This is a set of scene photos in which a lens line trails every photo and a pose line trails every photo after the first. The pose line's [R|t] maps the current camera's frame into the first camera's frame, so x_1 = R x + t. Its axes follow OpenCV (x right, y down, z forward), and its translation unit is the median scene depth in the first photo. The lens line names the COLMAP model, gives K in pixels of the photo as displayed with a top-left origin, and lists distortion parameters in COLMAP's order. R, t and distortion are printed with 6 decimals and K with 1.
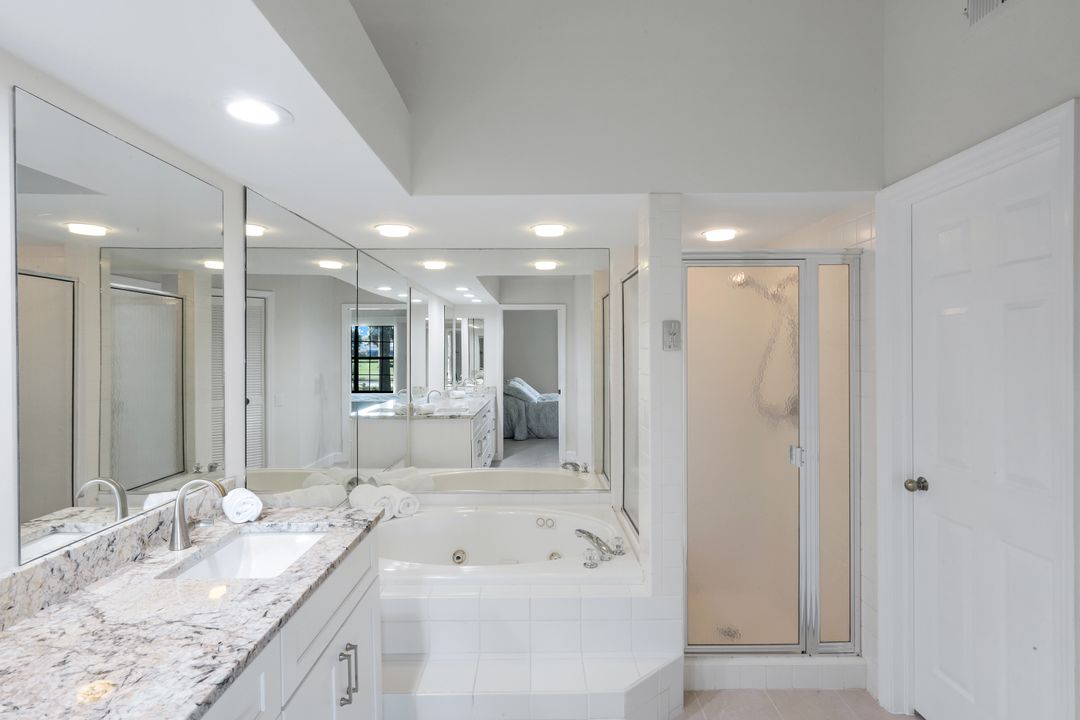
lens RADIAL K [[566.1, 0, 541.8], [0, 566.1, 350.3], [0, 0, 1]] dist [-0.002320, -0.000011]
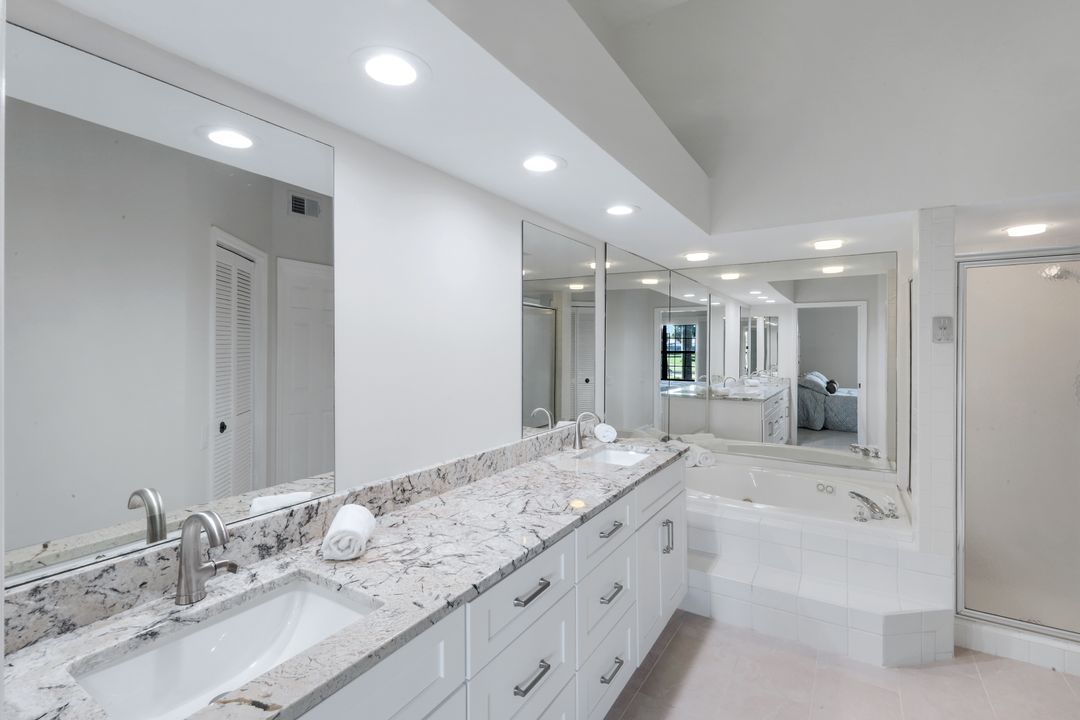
lens RADIAL K [[470.2, 0, 540.7], [0, 470.2, 349.1], [0, 0, 1]] dist [0.000802, 0.000083]
pose [[0.839729, 0.009386, -0.542924, 0.027003], [-0.004773, 0.999940, 0.009904, 0.003441], [0.542984, -0.005726, 0.839723, -0.109416]]
